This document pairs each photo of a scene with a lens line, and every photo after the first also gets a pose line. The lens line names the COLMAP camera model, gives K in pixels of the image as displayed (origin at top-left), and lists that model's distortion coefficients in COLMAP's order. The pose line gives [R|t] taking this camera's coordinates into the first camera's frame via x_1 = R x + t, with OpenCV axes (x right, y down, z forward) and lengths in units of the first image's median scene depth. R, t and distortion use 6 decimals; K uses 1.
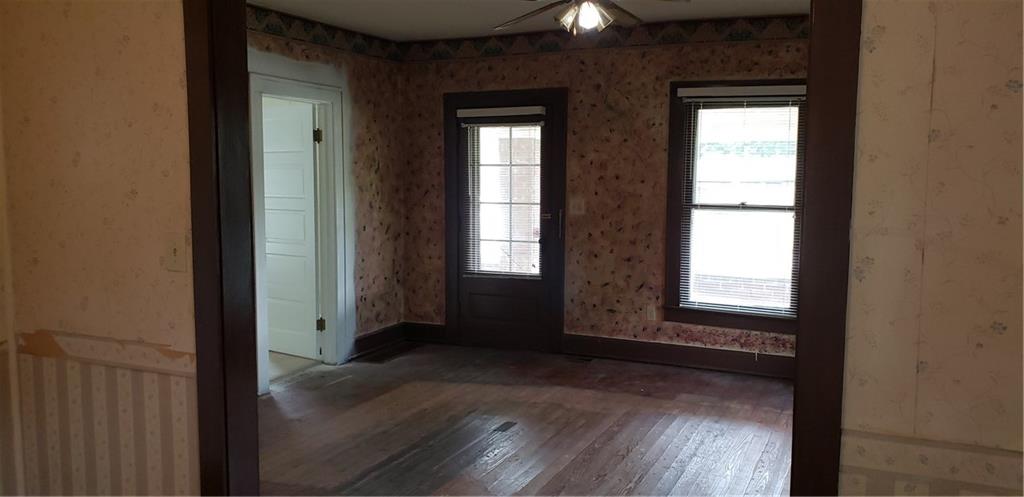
lens RADIAL K [[788.4, 0, 513.0], [0, 788.4, 285.2], [0, 0, 1]] dist [0.200119, -0.430216]
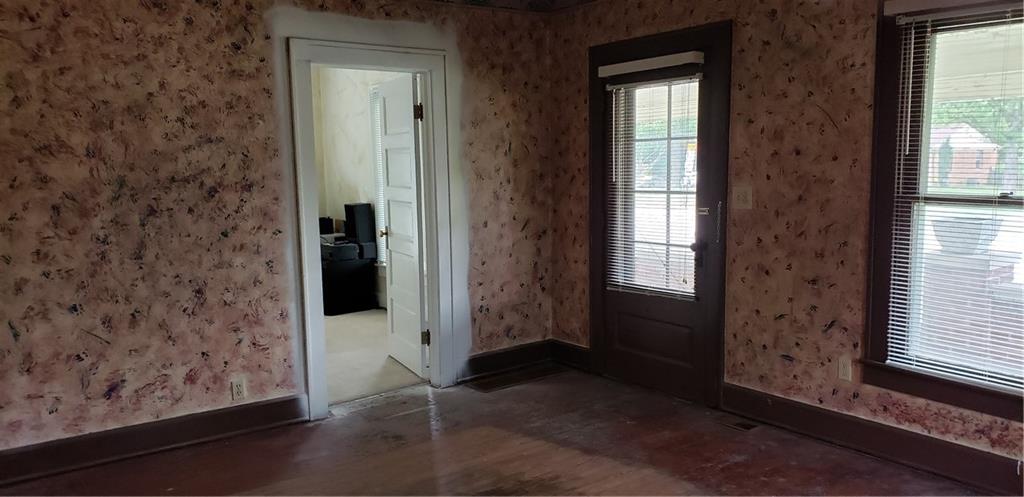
lens RADIAL K [[788.4, 0, 513.0], [0, 788.4, 285.2], [0, 0, 1]] dist [0.200119, -0.430216]
pose [[0.882315, 0.055904, -0.467327, 0.228056], [-0.045277, 0.998397, 0.033950, -0.038825], [0.468476, -0.008795, 0.883432, 0.303958]]
